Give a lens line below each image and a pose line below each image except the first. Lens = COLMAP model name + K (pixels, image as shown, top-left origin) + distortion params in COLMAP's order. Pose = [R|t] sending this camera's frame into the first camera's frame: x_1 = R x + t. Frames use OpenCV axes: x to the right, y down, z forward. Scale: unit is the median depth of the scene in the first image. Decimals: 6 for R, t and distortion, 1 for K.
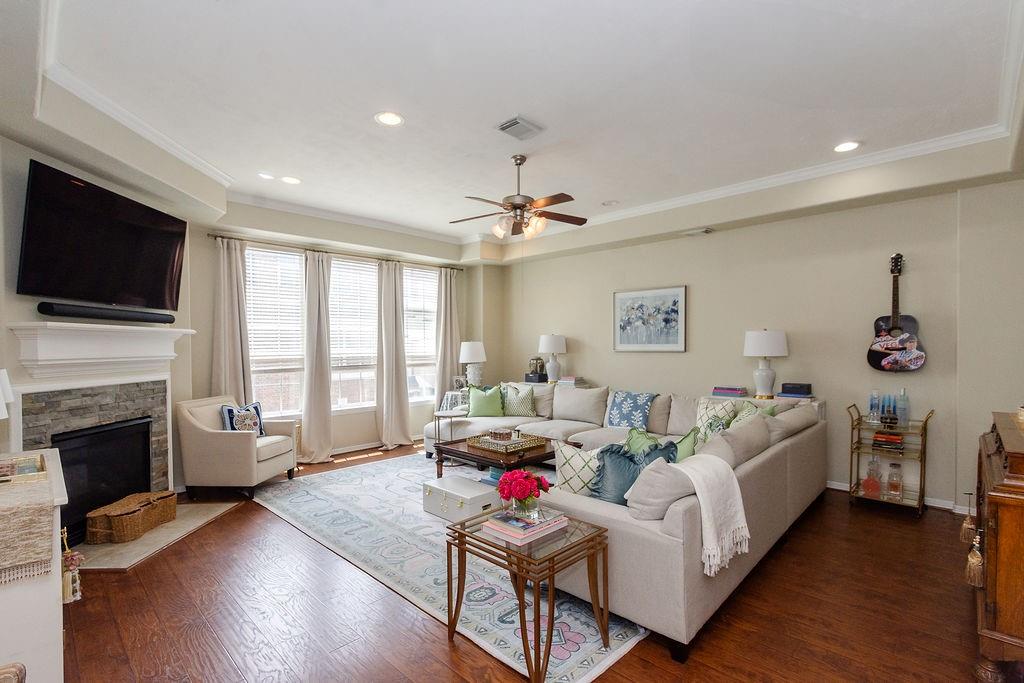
lens RADIAL K [[473.3, 0, 515.4], [0, 473.3, 348.2], [0, 0, 1]] dist [0.000617, -0.000556]
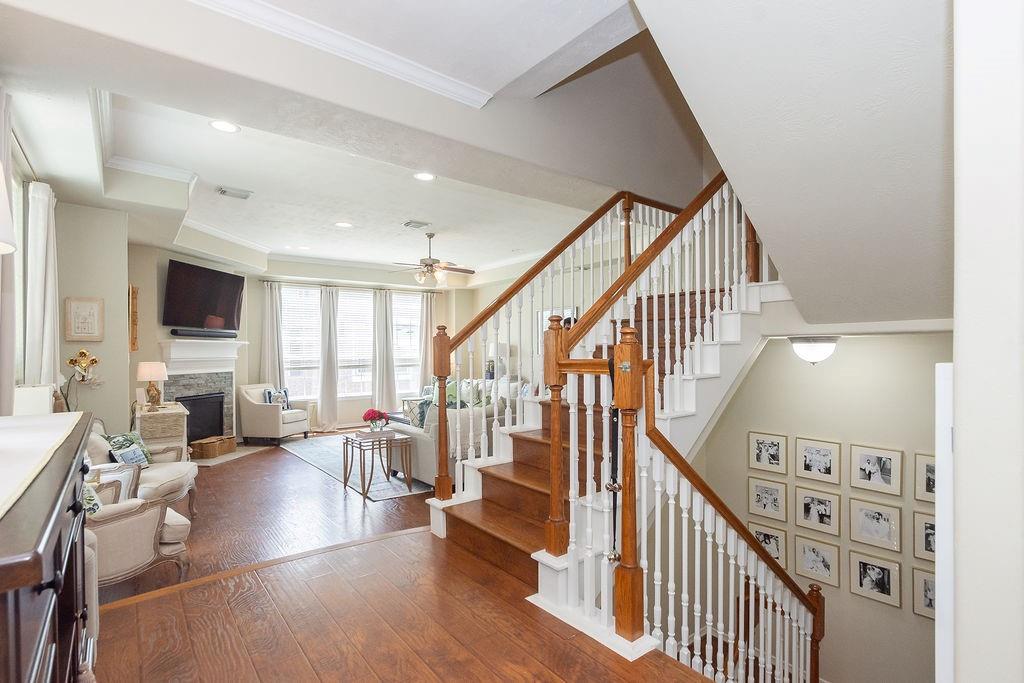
lens RADIAL K [[496.3, 0, 494.4], [0, 496.3, 351.7], [0, 0, 1]] dist [-0.002461, -0.000149]
pose [[0.985069, 0.002555, -0.172142, 0.418930], [-0.003235, 0.999988, -0.003668, -0.000597], [0.172130, 0.004170, 0.985065, -0.499278]]
